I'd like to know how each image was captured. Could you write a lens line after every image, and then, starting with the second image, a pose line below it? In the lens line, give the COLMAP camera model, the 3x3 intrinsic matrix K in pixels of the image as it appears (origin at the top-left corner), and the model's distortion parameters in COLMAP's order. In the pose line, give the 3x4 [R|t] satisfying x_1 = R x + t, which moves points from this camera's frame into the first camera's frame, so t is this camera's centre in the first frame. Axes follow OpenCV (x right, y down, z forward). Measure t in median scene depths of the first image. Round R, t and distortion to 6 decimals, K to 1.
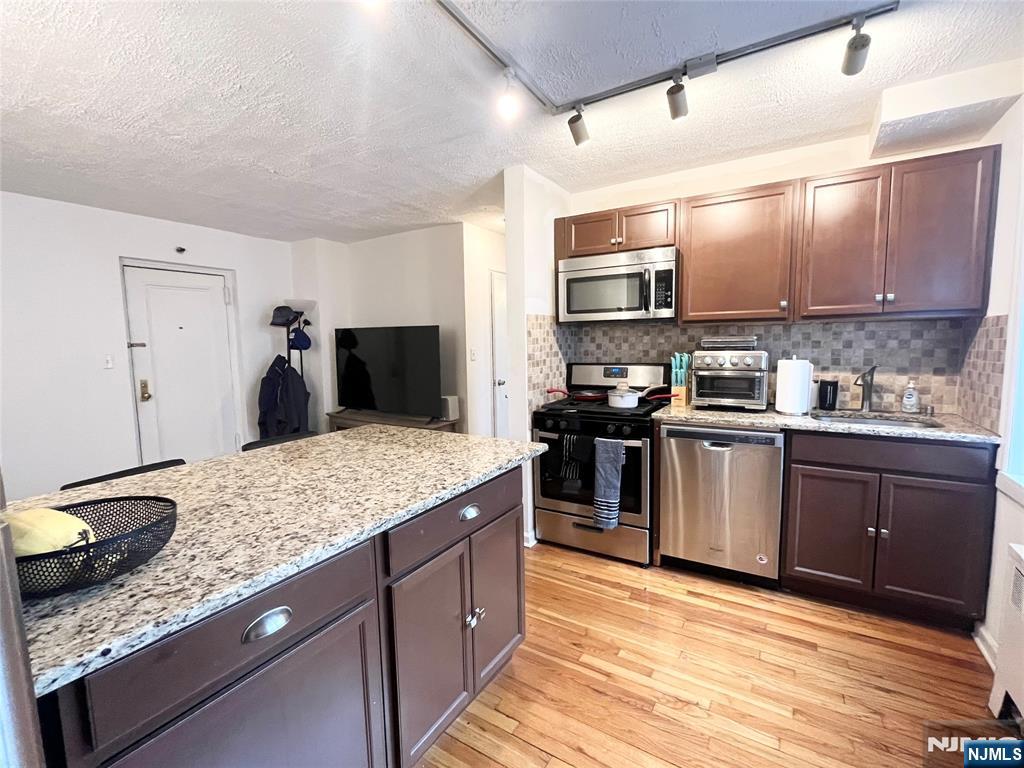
lens RADIAL K [[451.2, 0, 509.6], [0, 451.2, 385.2], [0, 0, 1]] dist [-0.003441, -0.000983]
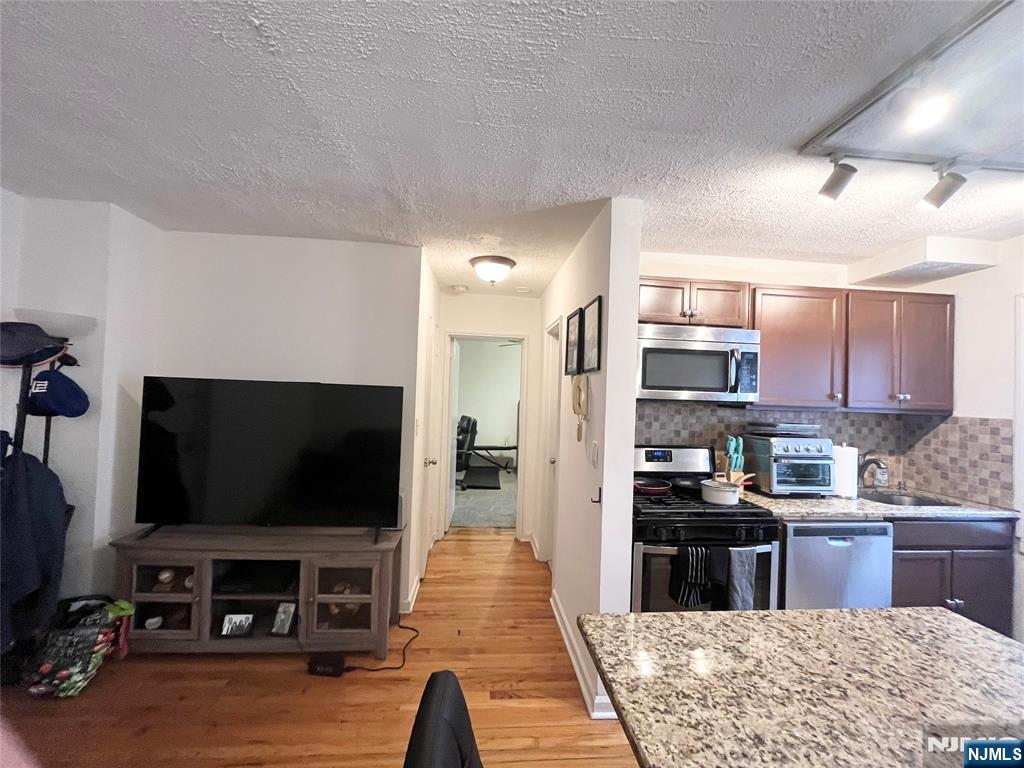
lens RADIAL K [[411.6, 0, 508.6], [0, 411.6, 385.4], [0, 0, 1]] dist [-0.002709, 0.000314]
pose [[0.801693, 0.052529, 0.595423, -0.589268], [0.012411, 0.994453, -0.104443, -0.103084], [-0.597607, 0.091121, 0.796595, 0.629239]]
